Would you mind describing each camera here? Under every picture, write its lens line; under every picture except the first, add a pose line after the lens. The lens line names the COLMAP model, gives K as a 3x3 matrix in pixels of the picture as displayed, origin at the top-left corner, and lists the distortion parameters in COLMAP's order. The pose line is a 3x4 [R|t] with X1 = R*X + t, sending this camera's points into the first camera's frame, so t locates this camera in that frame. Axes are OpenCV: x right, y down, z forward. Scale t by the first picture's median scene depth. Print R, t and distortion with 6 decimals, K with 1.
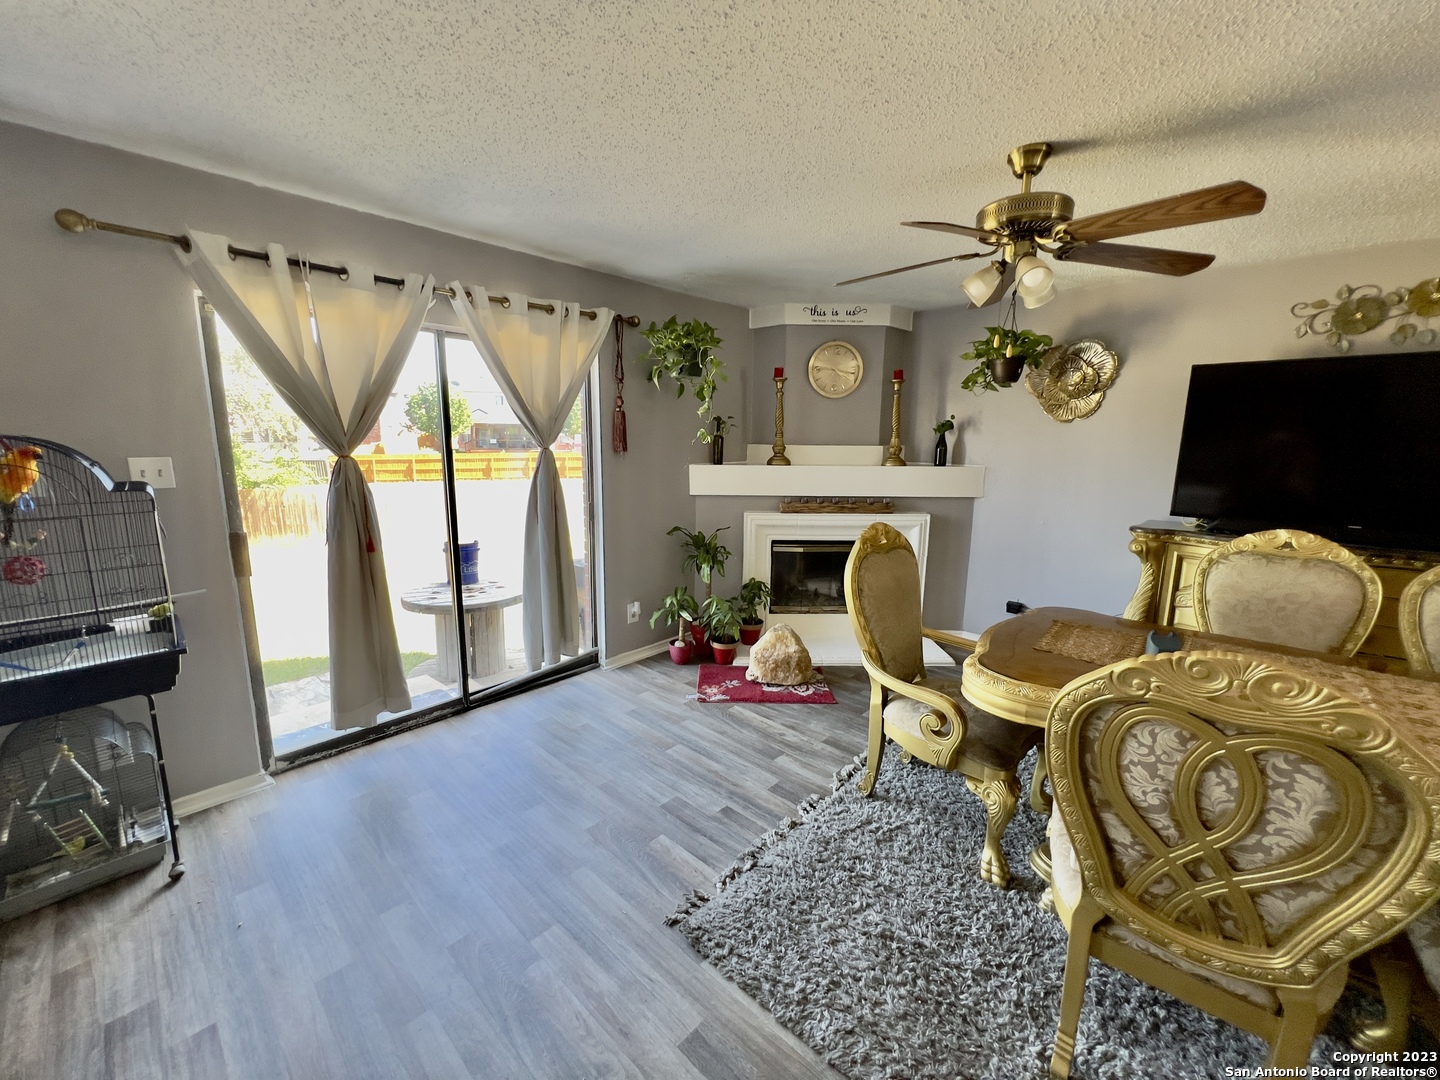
lens RADIAL K [[576.2, 0, 713.6], [0, 576.2, 537.7], [0, 0, 1]] dist [-0.003629, 0.001156]
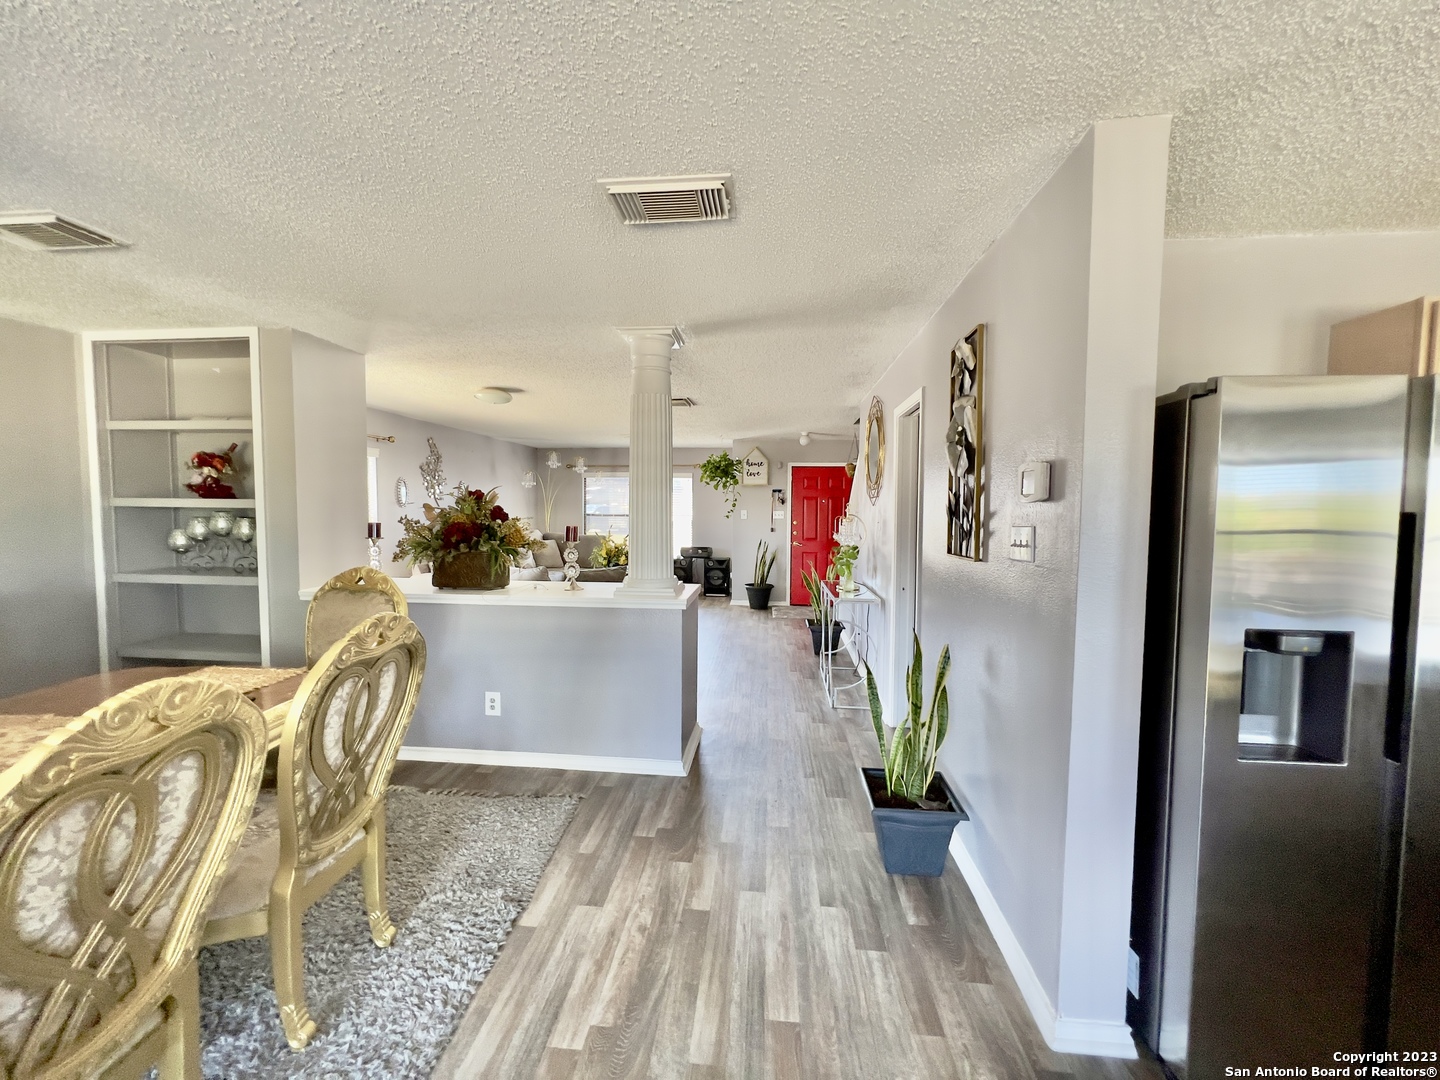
lens RADIAL K [[576.2, 0, 714.9], [0, 576.2, 537.4], [0, 0, 1]] dist [-0.003629, 0.001156]
pose [[-0.619060, -0.057632, 0.783226, -0.164448], [0.125518, 0.977223, 0.171116, -0.032953], [-0.775248, 0.204241, -0.597726, 0.271006]]
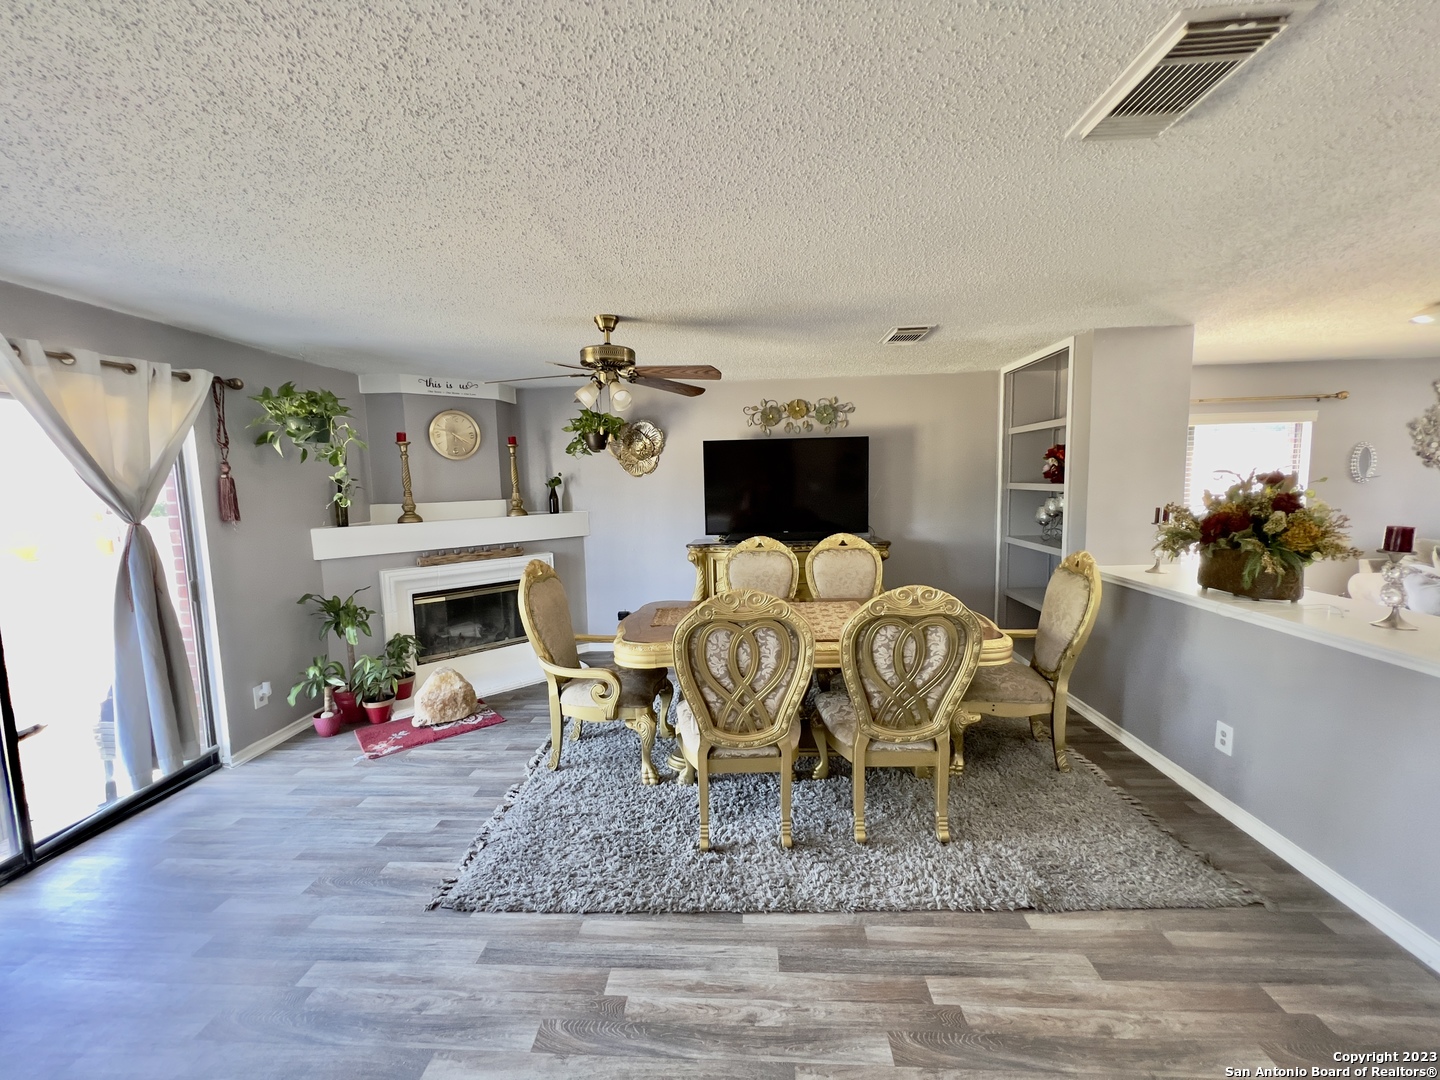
lens RADIAL K [[576.2, 0, 717.4], [0, 576.2, 536.5], [0, 0, 1]] dist [-0.003629, 0.001156]
pose [[0.762954, -0.091587, 0.639932, -0.202969], [0.144811, 0.988970, -0.031109, 0.020062], [-0.630025, 0.116404, 0.767801, -0.244311]]
